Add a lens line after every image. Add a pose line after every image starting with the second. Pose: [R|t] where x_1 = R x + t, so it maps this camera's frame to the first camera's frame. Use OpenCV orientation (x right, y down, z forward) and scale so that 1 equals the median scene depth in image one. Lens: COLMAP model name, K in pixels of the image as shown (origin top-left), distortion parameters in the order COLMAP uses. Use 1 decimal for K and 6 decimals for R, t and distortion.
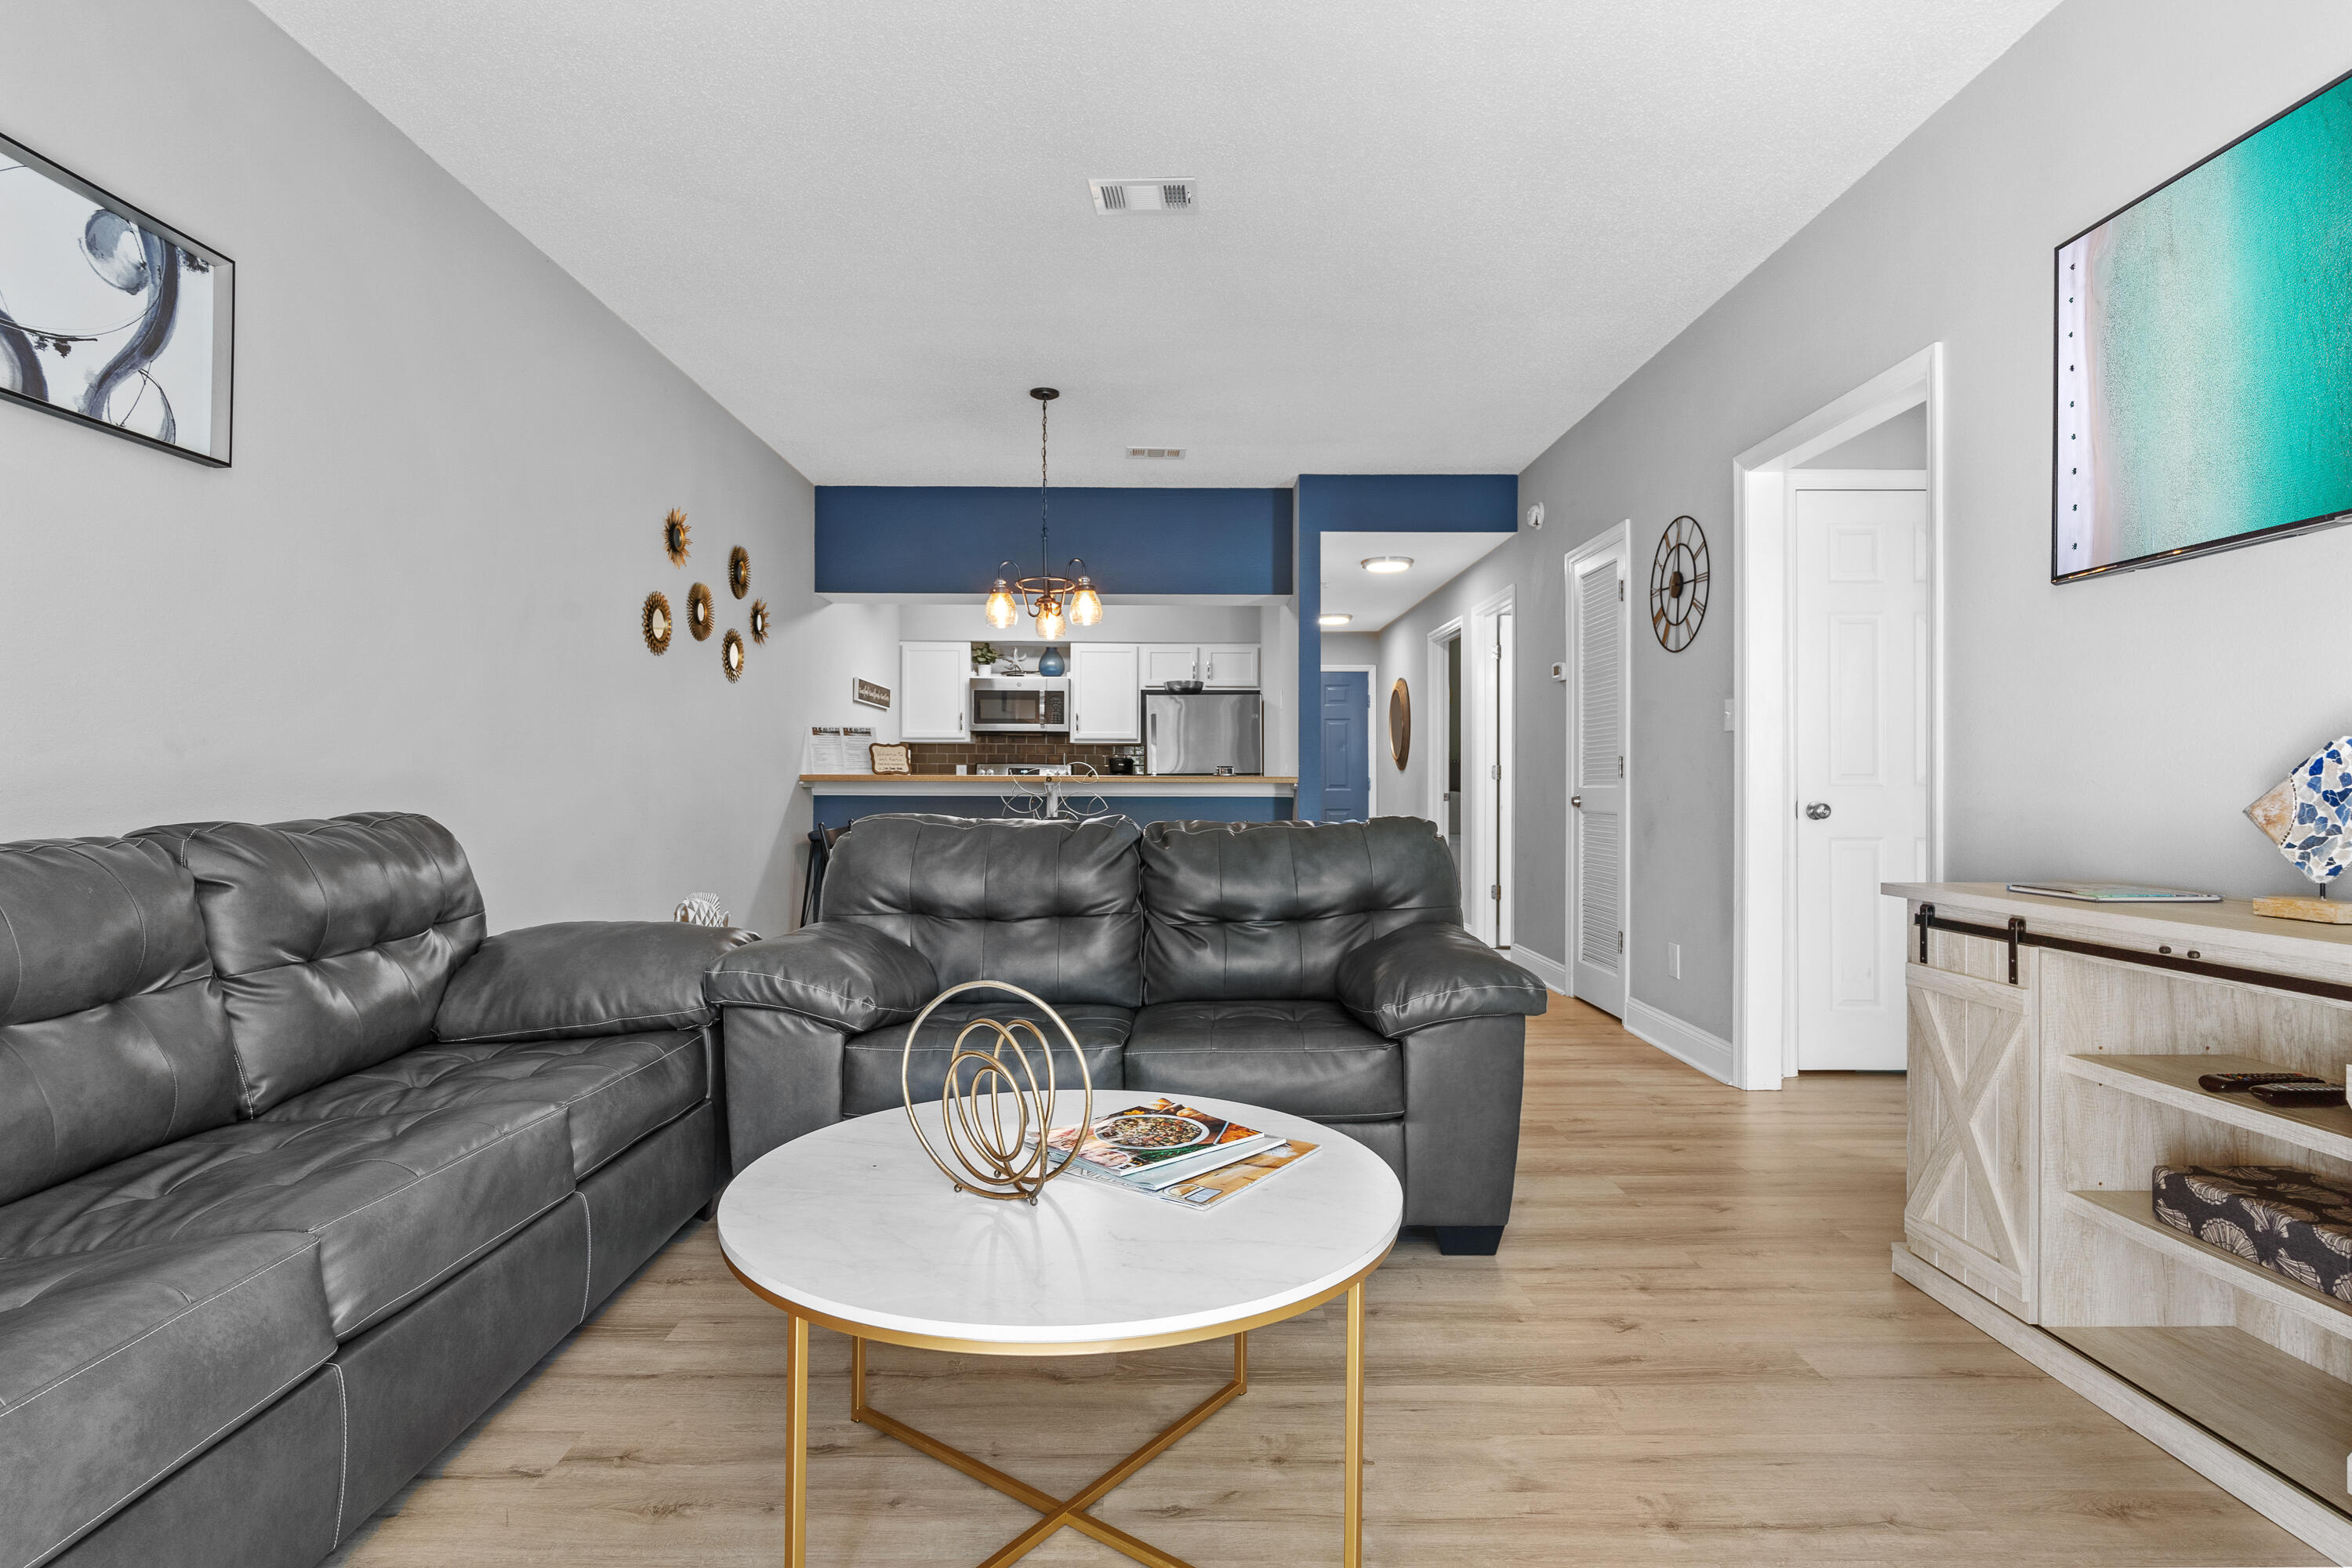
lens RADIAL K [[1211.4, 0, 1185.8], [0, 1211.4, 775.1], [0, 0, 1]] dist [-0.007296, 0.003693]
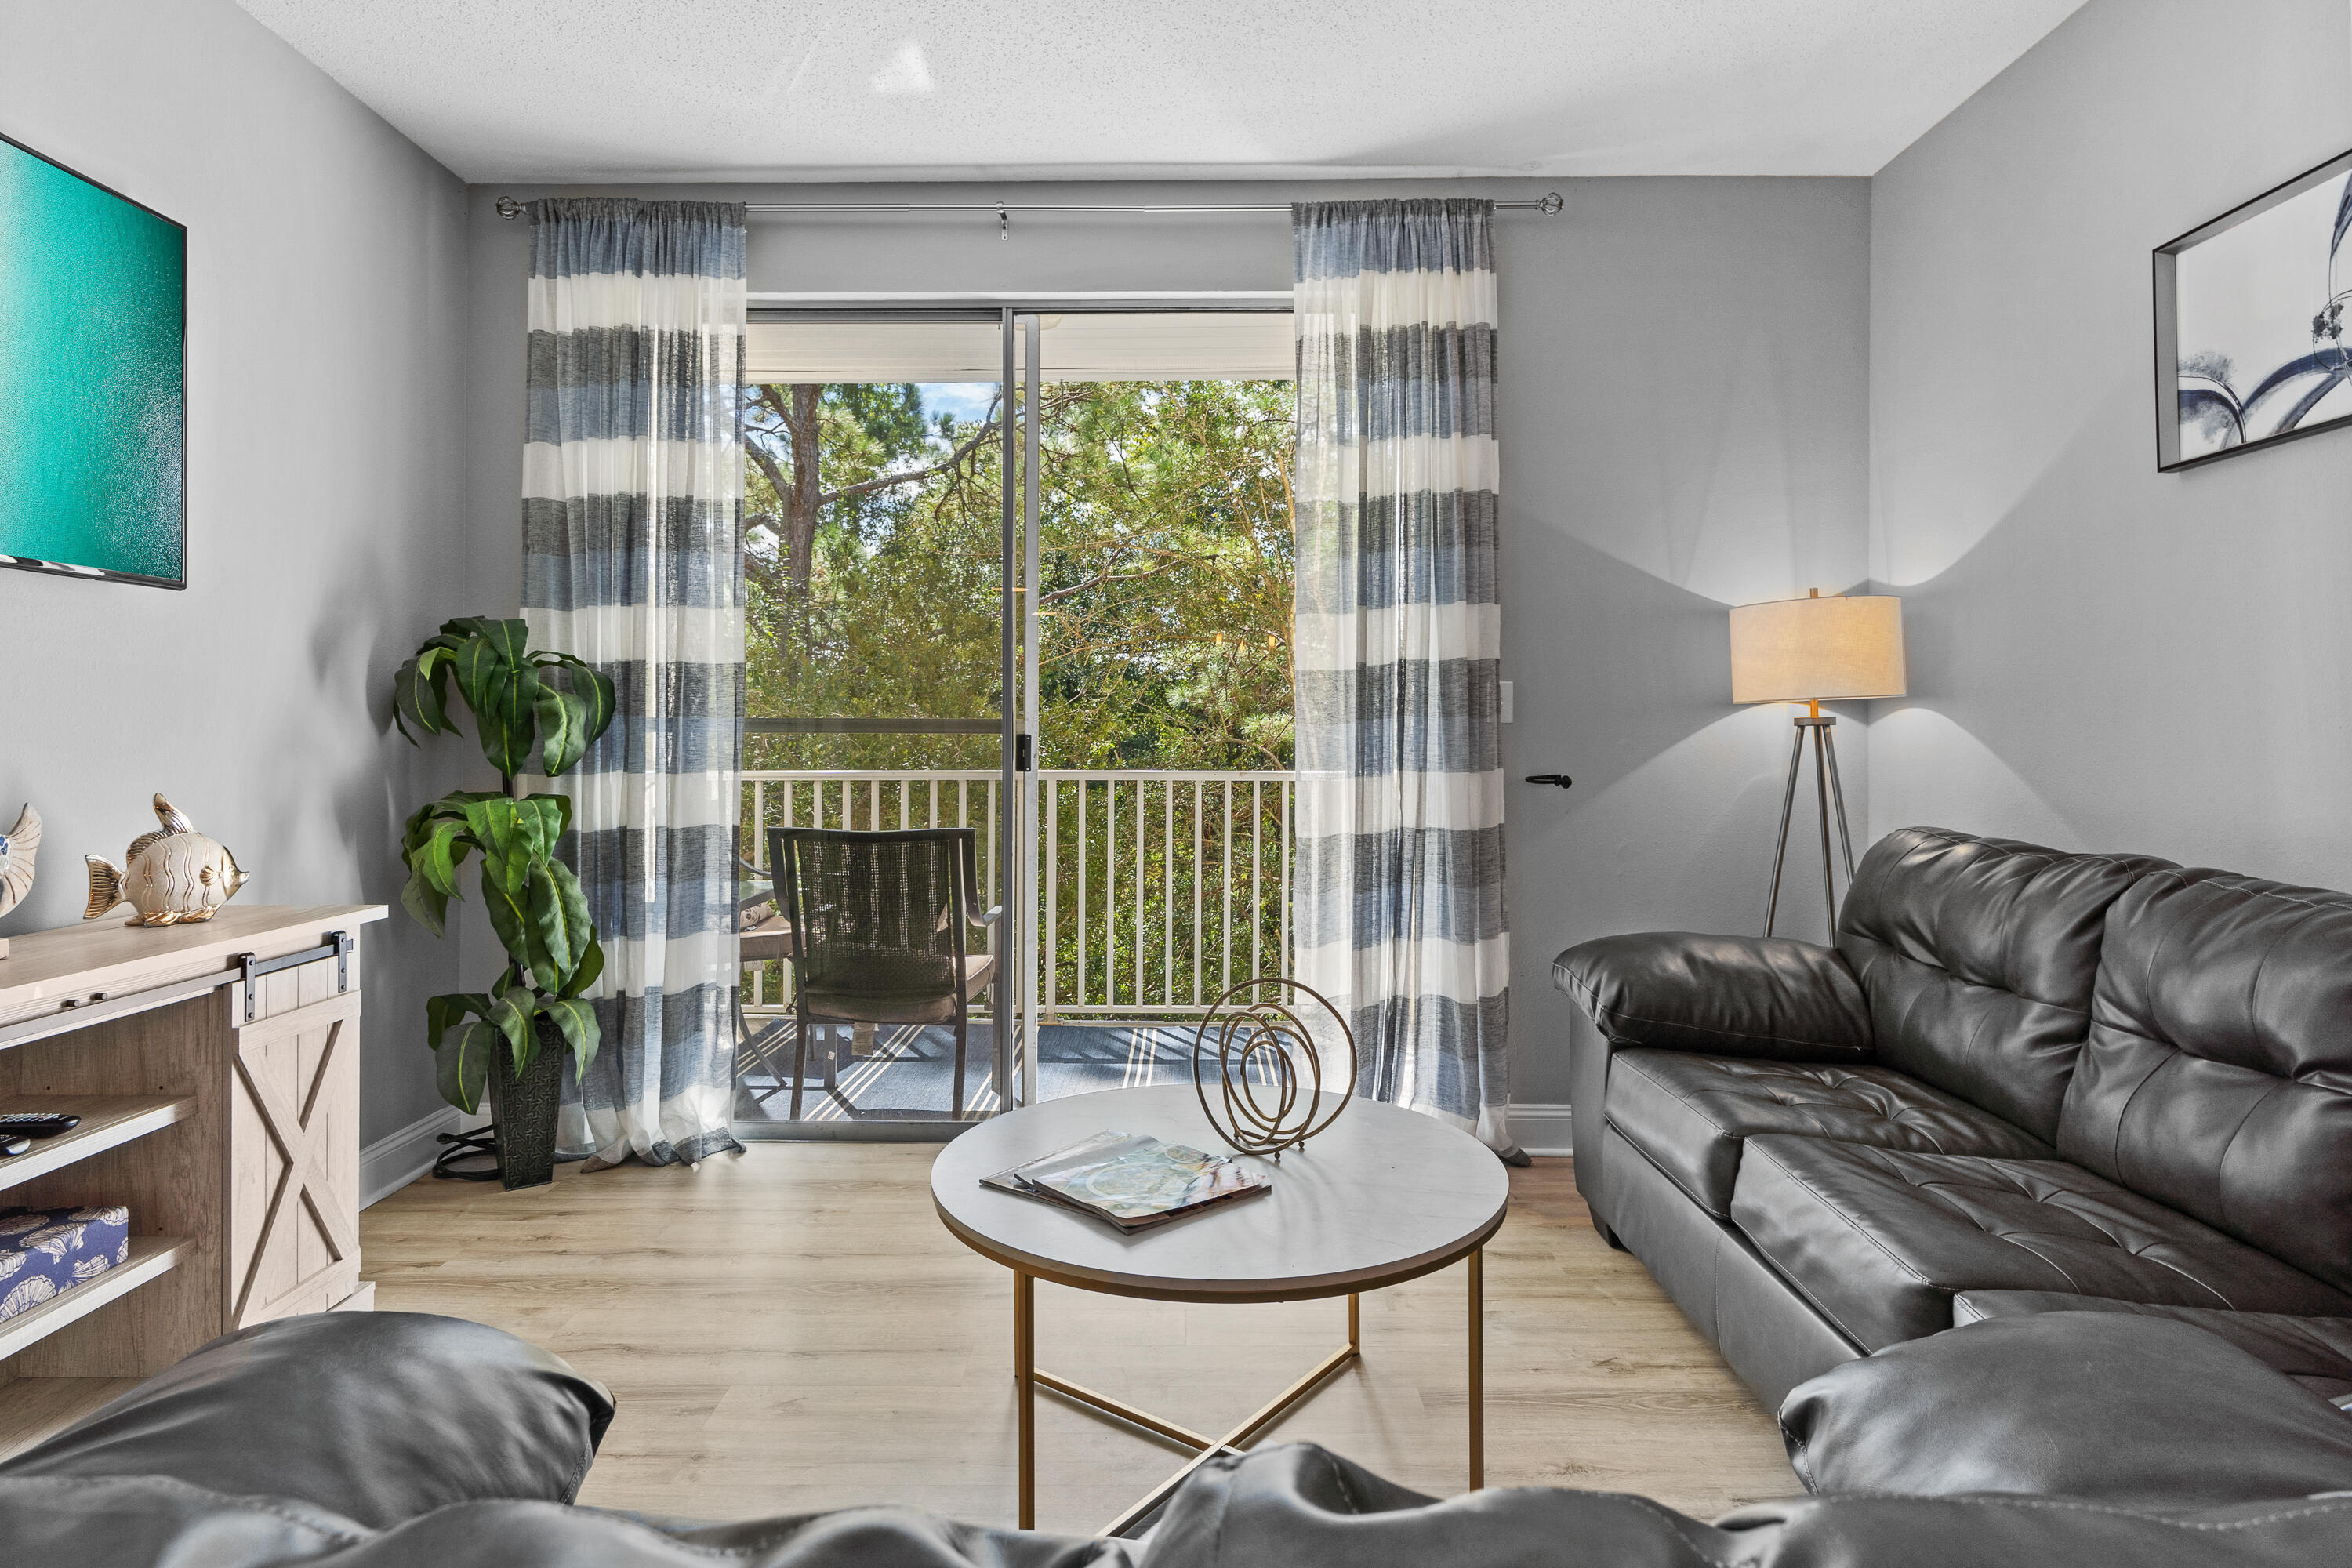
lens RADIAL K [[1272.1, 0, 1167.5], [0, 1272.1, 726.3], [0, 0, 1]] dist [-0.010633, 0.005820]
pose [[-0.999754, -0.001845, 0.022118, -0.014507], [-0.002230, 0.999846, -0.017412, -0.012042], [-0.022082, -0.017457, -0.999604, 0.425330]]
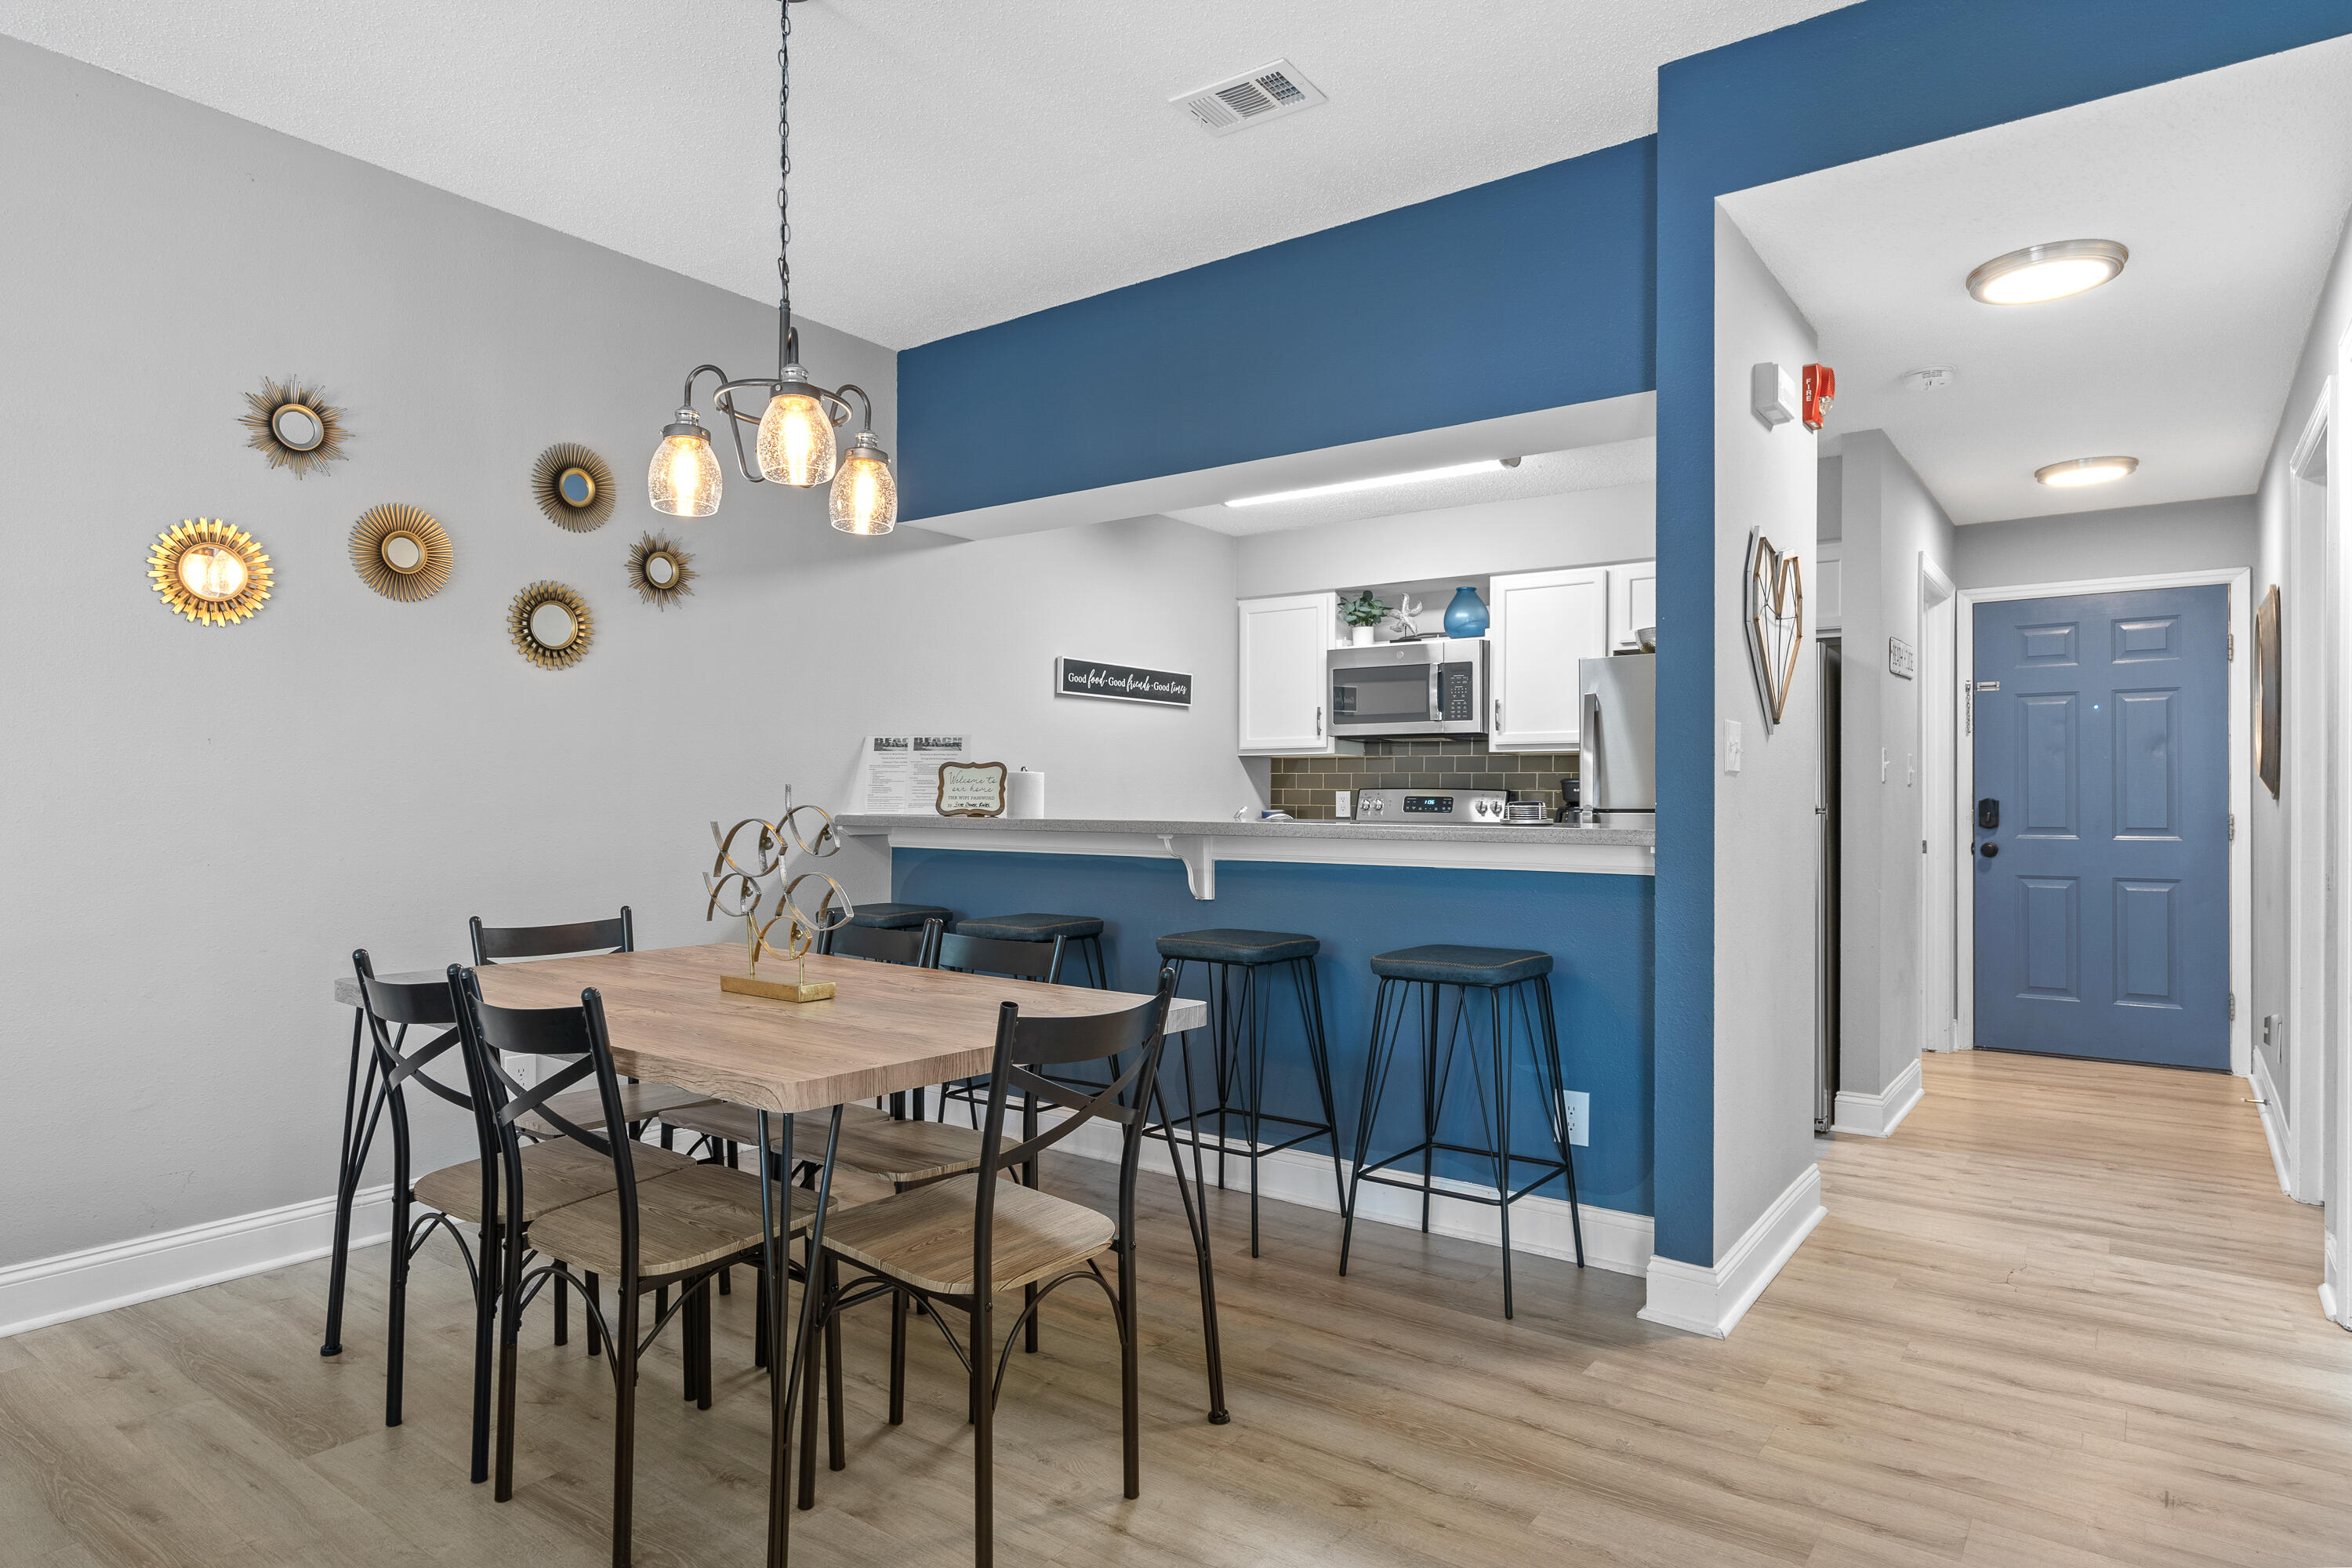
lens RADIAL K [[1363.6, 0, 1141.4], [0, 1363.6, 793.9], [0, 0, 1]] dist [-0.011462, 0.006520]
pose [[0.782959, -0.001971, -0.622070, 0.178255], [0.003242, 0.999994, 0.000913, -0.008533], [0.622065, -0.002732, 0.782961, 0.409231]]
